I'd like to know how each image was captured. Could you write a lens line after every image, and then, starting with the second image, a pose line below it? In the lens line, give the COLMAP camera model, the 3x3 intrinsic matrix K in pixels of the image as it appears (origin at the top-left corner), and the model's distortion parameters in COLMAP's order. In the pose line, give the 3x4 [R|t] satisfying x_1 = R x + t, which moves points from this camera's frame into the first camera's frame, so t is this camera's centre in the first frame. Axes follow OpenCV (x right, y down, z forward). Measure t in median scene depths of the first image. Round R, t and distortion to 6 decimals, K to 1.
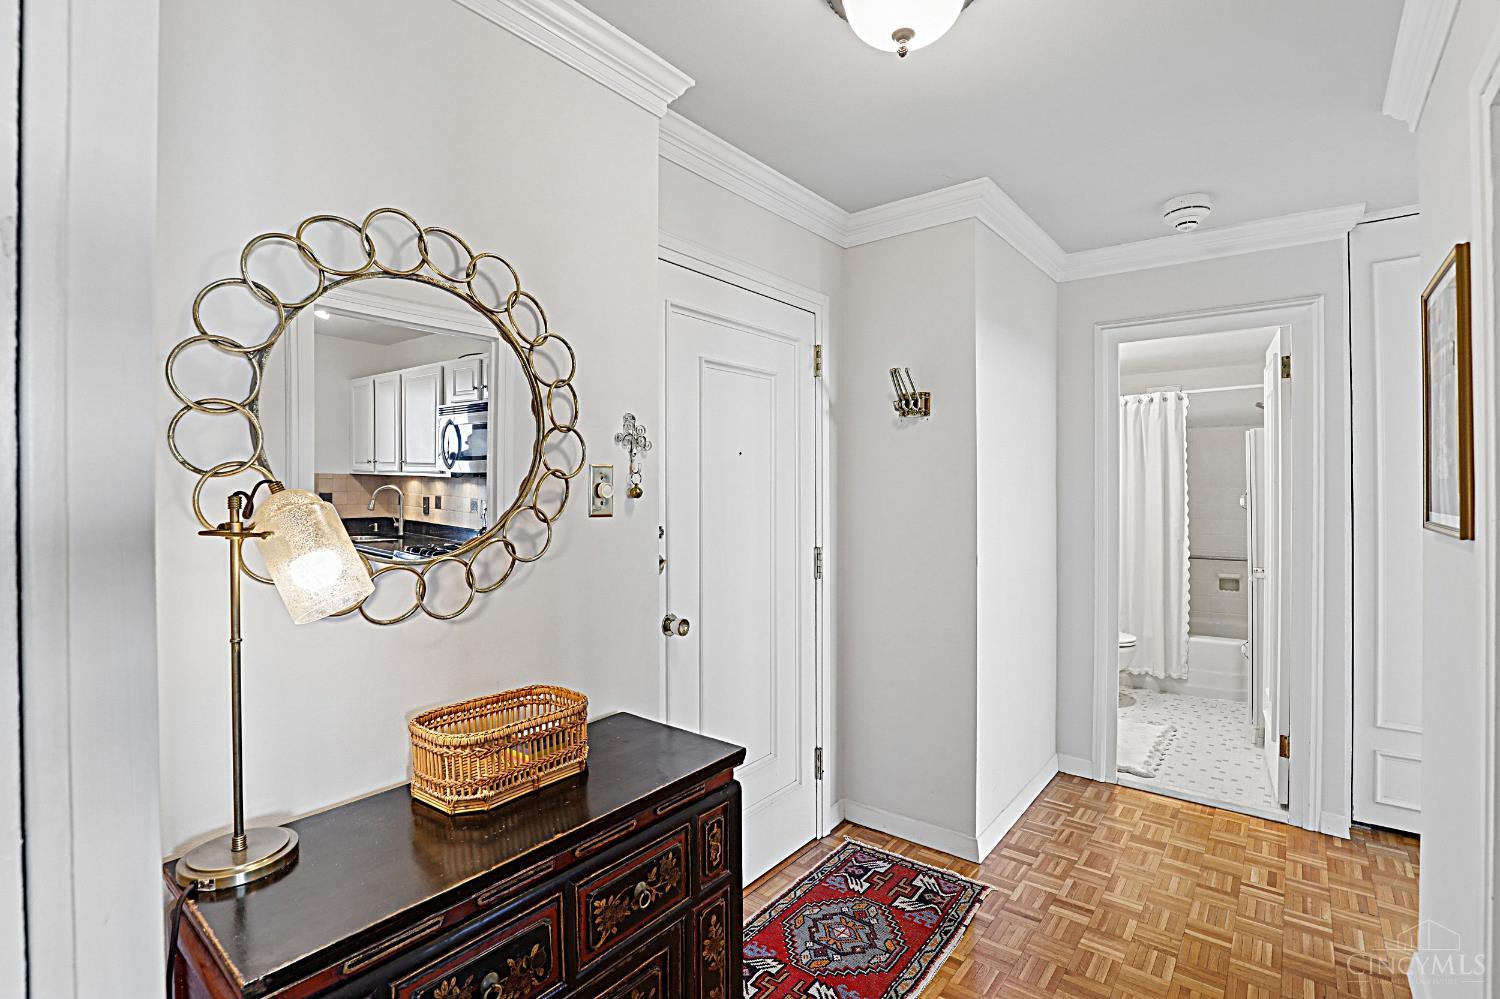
lens RADIAL K [[688.0, 0, 751.9], [0, 688.0, 492.7], [0, 0, 1]] dist [-0.018329, 0.001050]
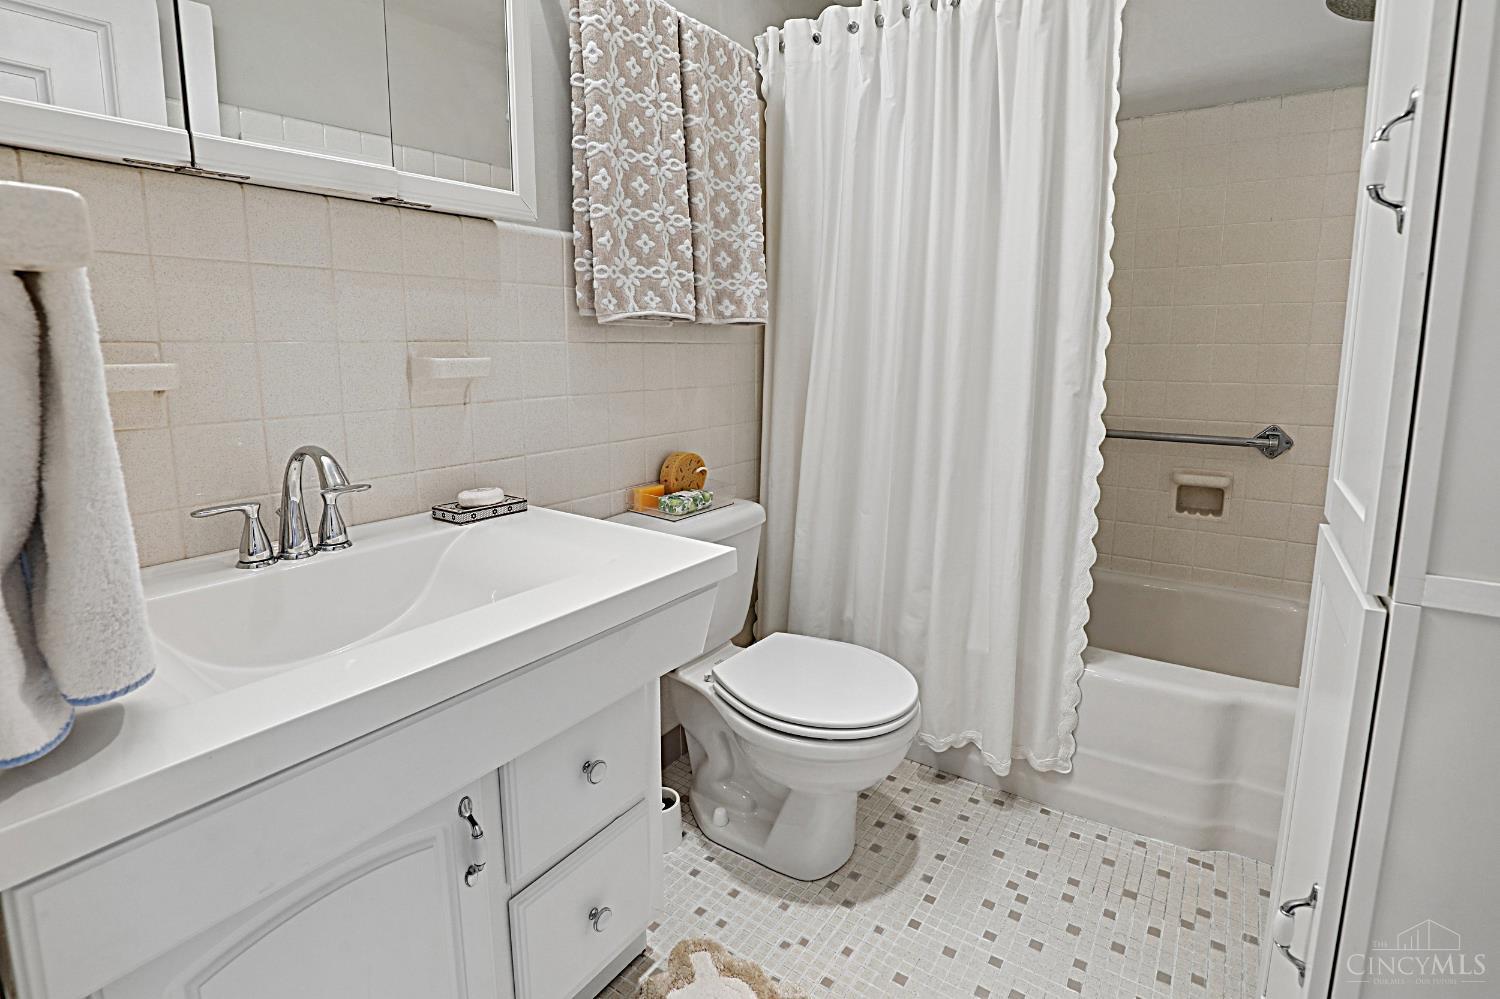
lens RADIAL K [[709.8, 0, 749.7], [0, 709.8, 453.4], [0, 0, 1]] dist [-0.001951, 0.000003]
pose [[0.998090, -0.000834, 0.061767, 0.438960], [-0.008207, 0.989254, 0.145977, 0.048768], [-0.061225, -0.146205, 0.987358, 0.654154]]
